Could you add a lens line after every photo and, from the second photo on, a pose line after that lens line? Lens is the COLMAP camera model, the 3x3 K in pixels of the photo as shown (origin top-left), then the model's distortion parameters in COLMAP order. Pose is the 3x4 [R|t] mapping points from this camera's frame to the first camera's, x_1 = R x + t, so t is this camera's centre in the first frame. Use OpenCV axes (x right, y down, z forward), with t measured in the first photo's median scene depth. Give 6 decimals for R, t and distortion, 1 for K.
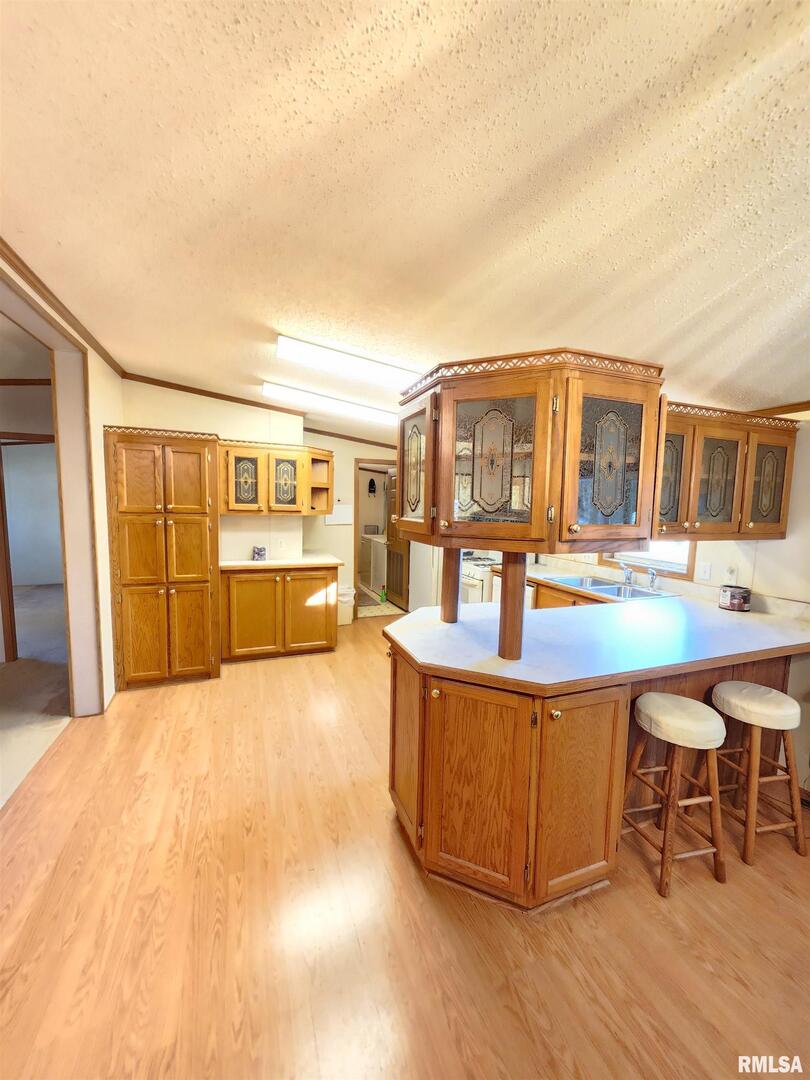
lens RADIAL K [[426.3, 0, 409.5], [0, 426.3, 540.5], [0, 0, 1]] dist [0.002973, 0.000671]
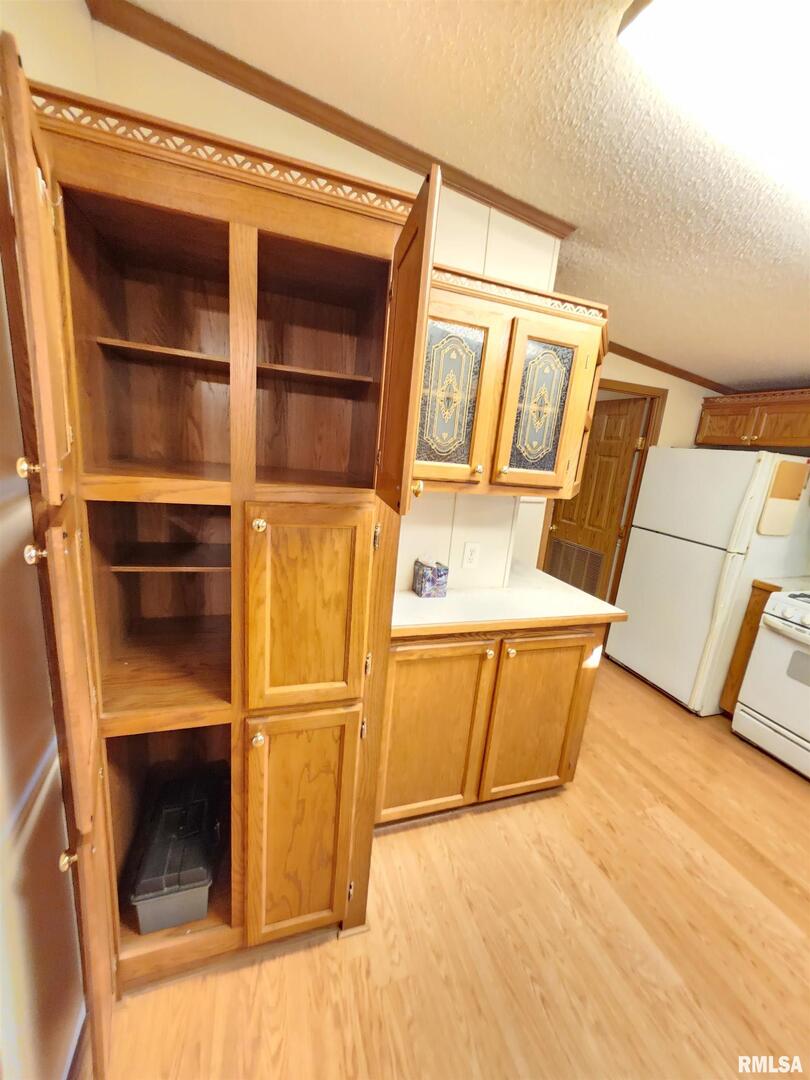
lens RADIAL K [[426.3, 0, 406.6], [0, 426.3, 545.2], [0, 0, 1]] dist [0.002973, 0.000671]
pose [[0.996450, 0.074819, -0.038598, -0.422588], [-0.068885, 0.988156, 0.137123, -0.068632], [0.048400, -0.133978, 0.989802, 0.677379]]
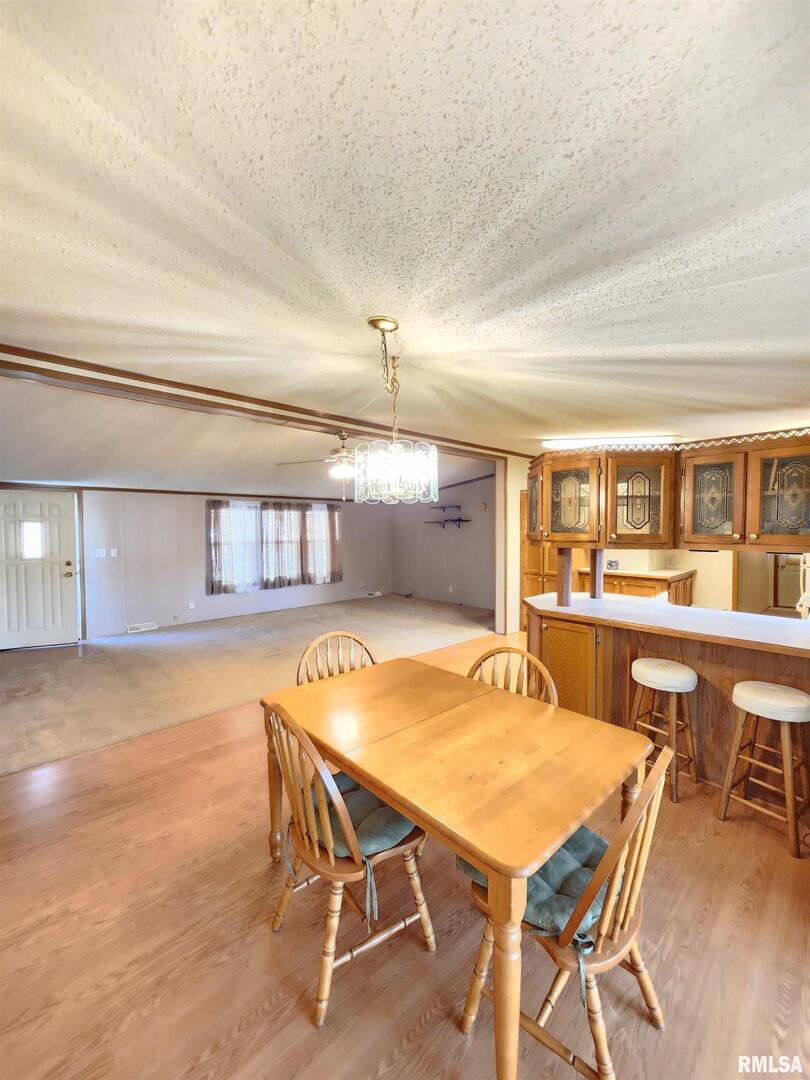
lens RADIAL K [[426.3, 0, 407.5], [0, 426.3, 541.5], [0, 0, 1]] dist [0.002973, 0.000671]
pose [[0.363766, 0.009631, -0.931440, 0.803618], [-0.073762, 0.997104, -0.018497, 0.034946], [0.928565, 0.075433, 0.363424, -0.146875]]
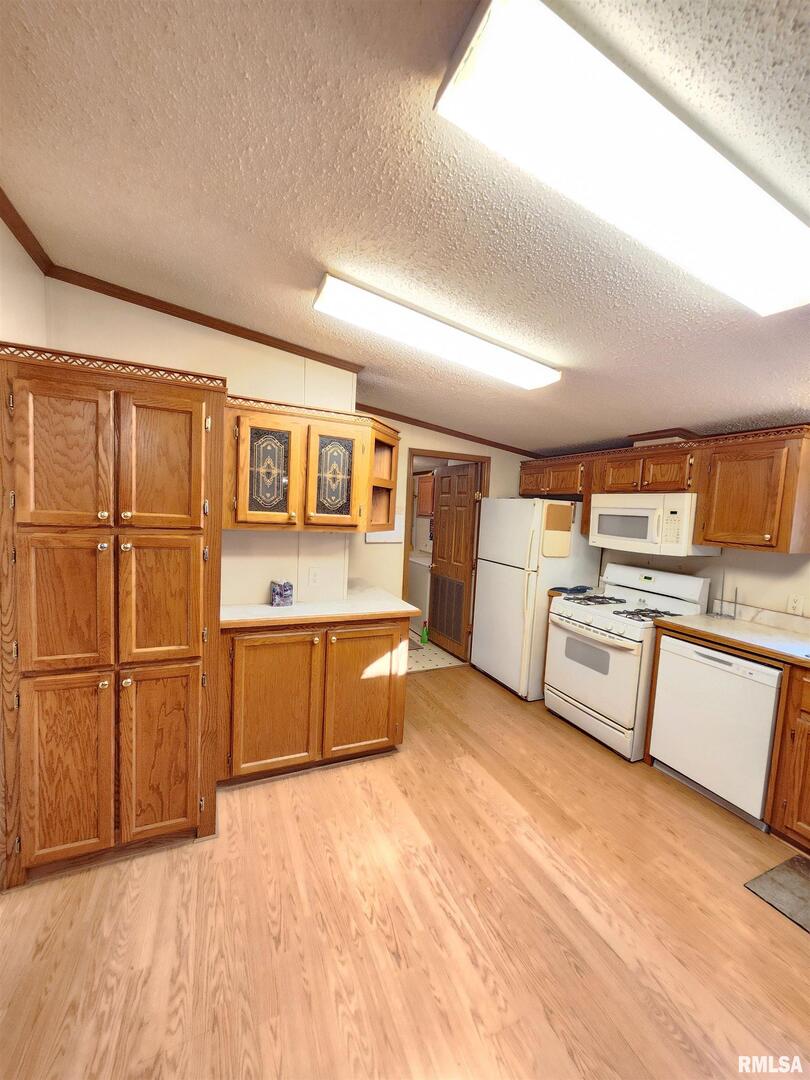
lens RADIAL K [[426.3, 0, 408.2], [0, 426.3, 541.5], [0, 0, 1]] dist [0.002973, 0.000671]
pose [[0.998448, 0.022069, 0.051125, -0.239501], [-0.021449, 0.999690, -0.012658, -0.045795], [-0.051389, 0.011541, 0.998612, 0.450409]]
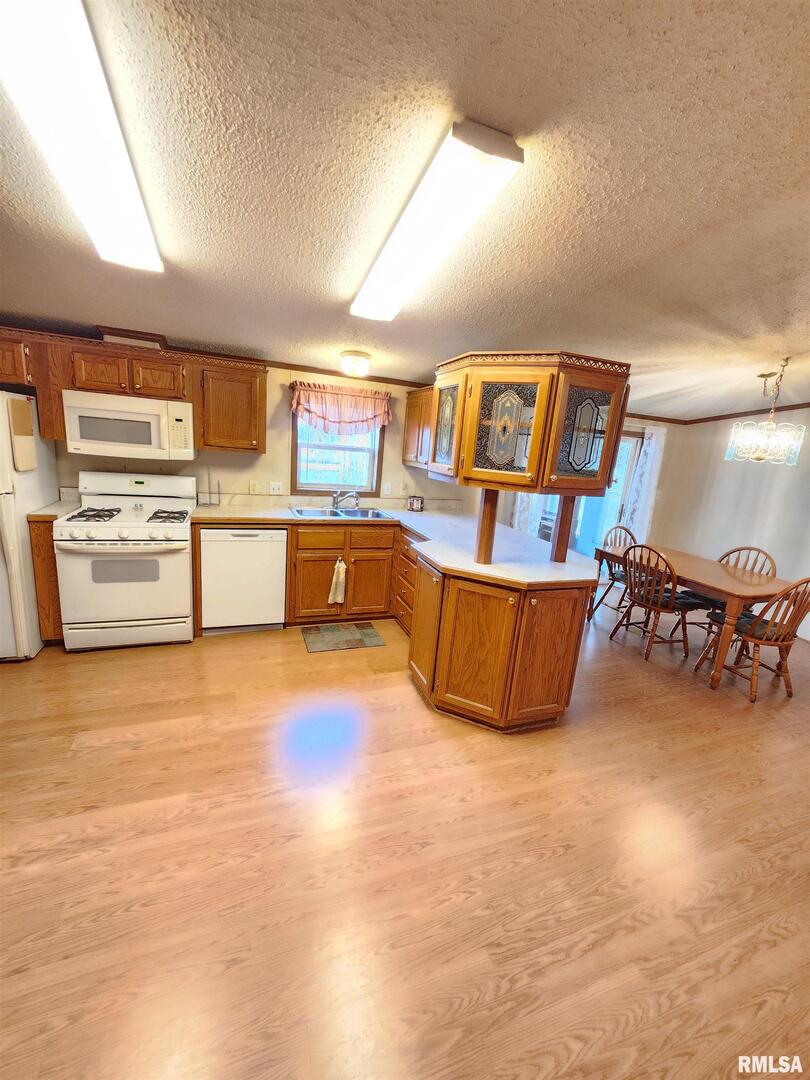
lens RADIAL K [[426.3, 0, 410.7], [0, 426.3, 540.2], [0, 0, 1]] dist [0.002973, 0.000671]
pose [[0.005630, -0.236674, 0.971573, -0.601187], [0.005719, 0.971580, 0.236643, -0.084214], [-0.999968, 0.004224, 0.006823, 0.727359]]
